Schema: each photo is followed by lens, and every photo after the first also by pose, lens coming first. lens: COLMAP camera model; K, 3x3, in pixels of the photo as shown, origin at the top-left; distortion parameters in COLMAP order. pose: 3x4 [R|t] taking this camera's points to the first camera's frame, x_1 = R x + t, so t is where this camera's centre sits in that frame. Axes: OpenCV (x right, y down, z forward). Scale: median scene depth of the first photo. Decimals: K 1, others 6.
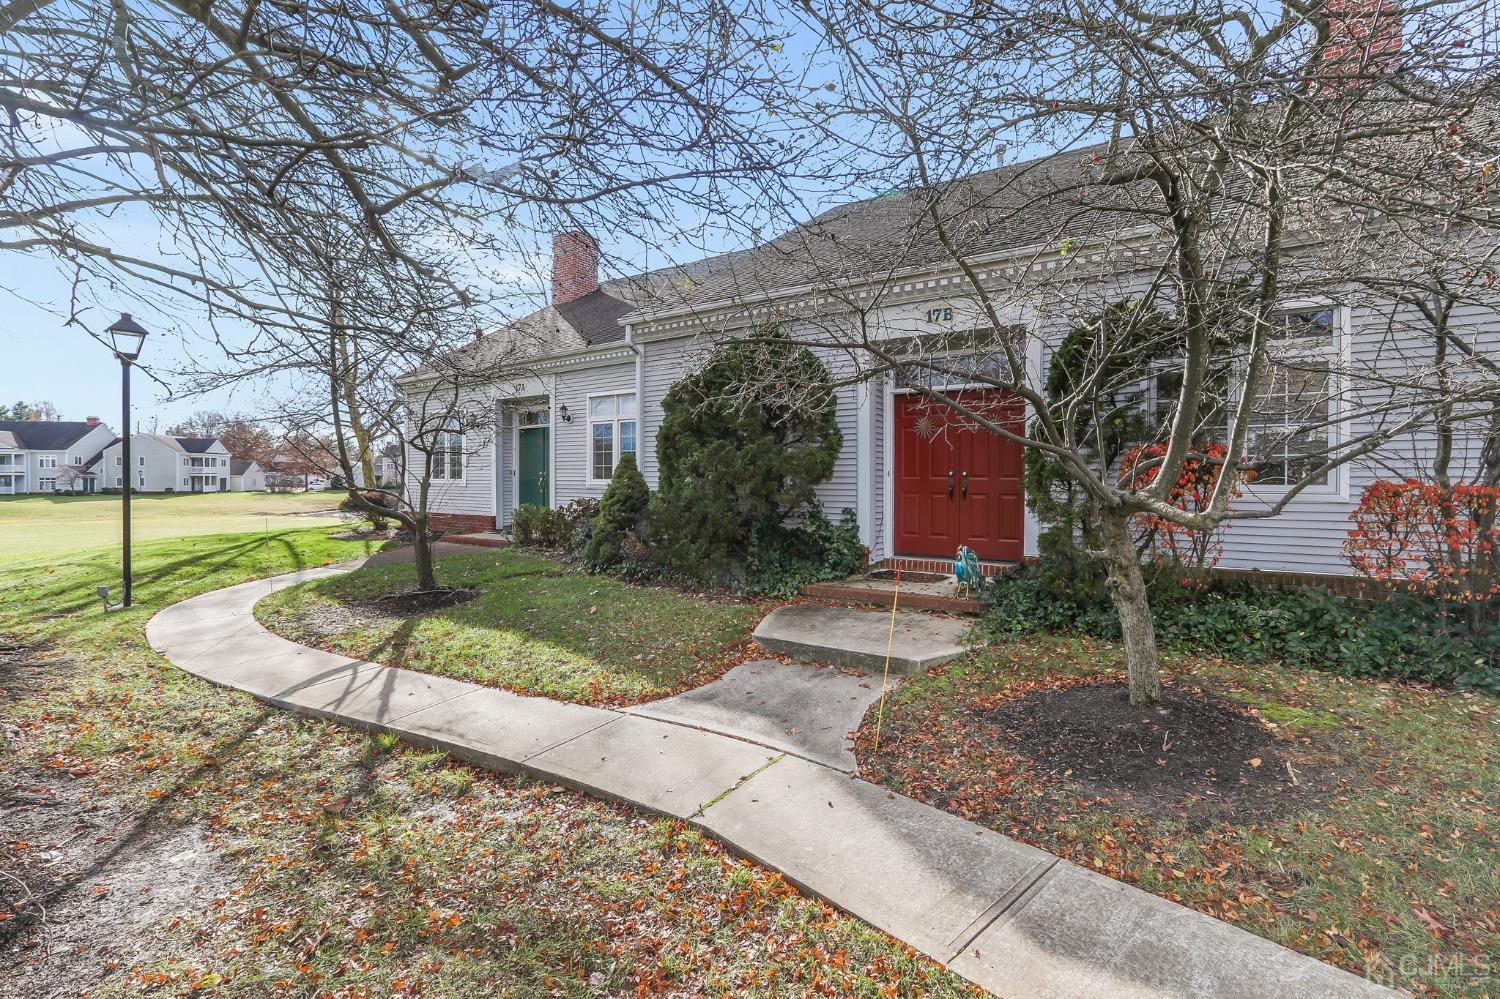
lens RADIAL K [[682.9, 0, 752.4], [0, 682.9, 499.7], [0, 0, 1]] dist [-0.040339, 0.017993]
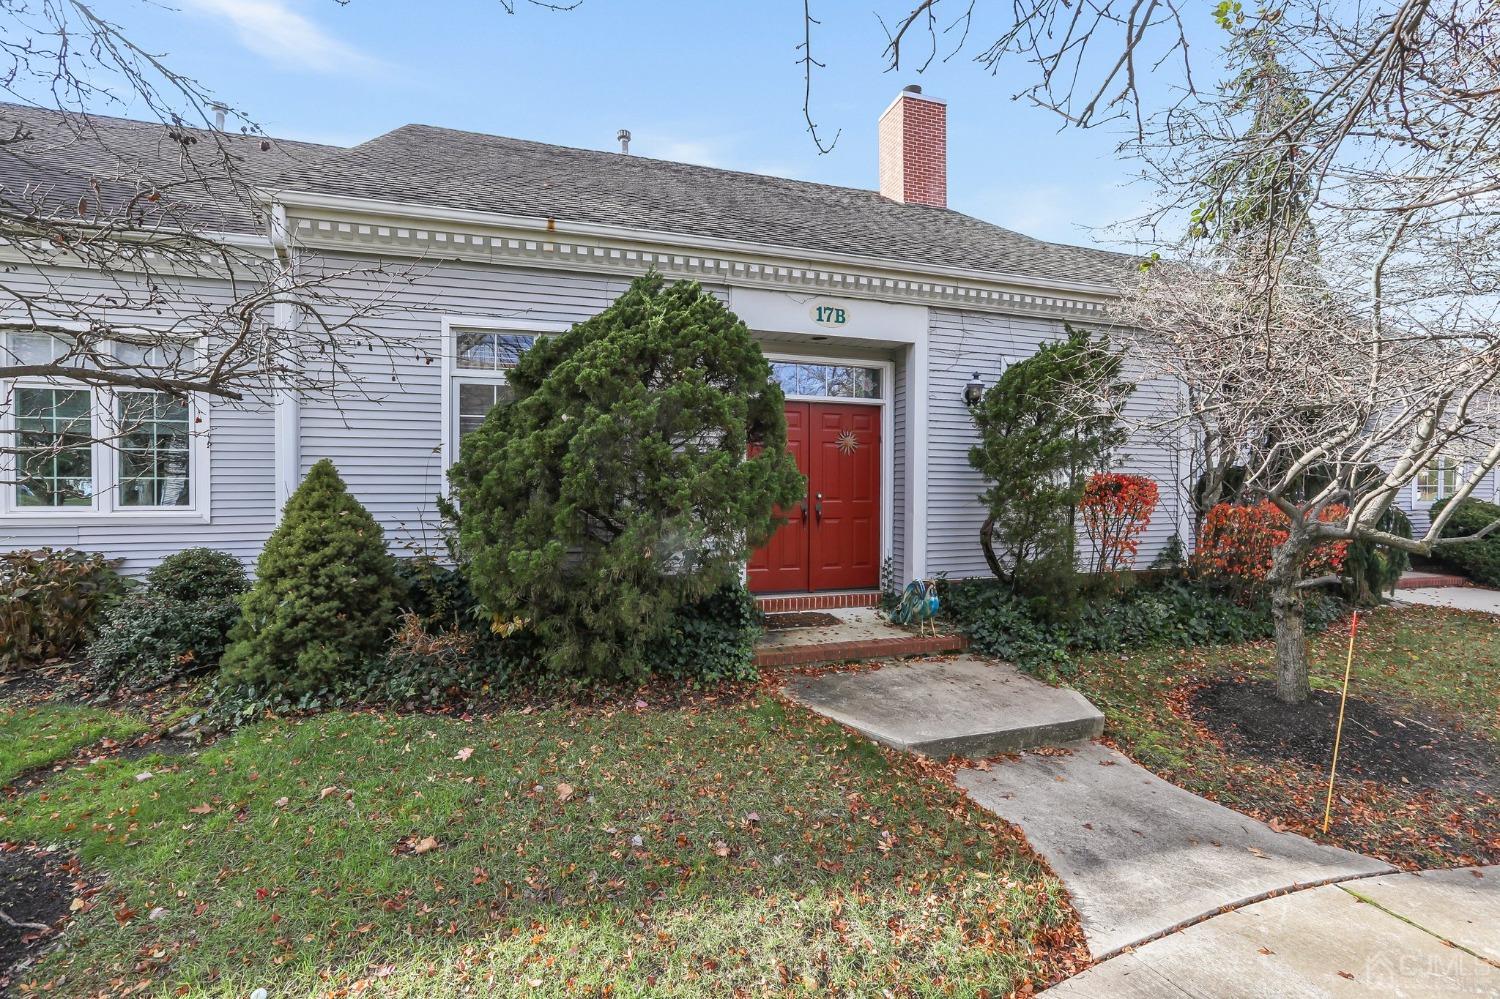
lens RADIAL K [[682.9, 0, 752.4], [0, 682.9, 499.7], [0, 0, 1]] dist [-0.040339, 0.017993]
pose [[0.609645, -0.012392, 0.792578, -0.780440], [0.024034, 0.999707, -0.002856, -0.055169], [-0.792310, 0.020790, 0.609764, 0.884708]]
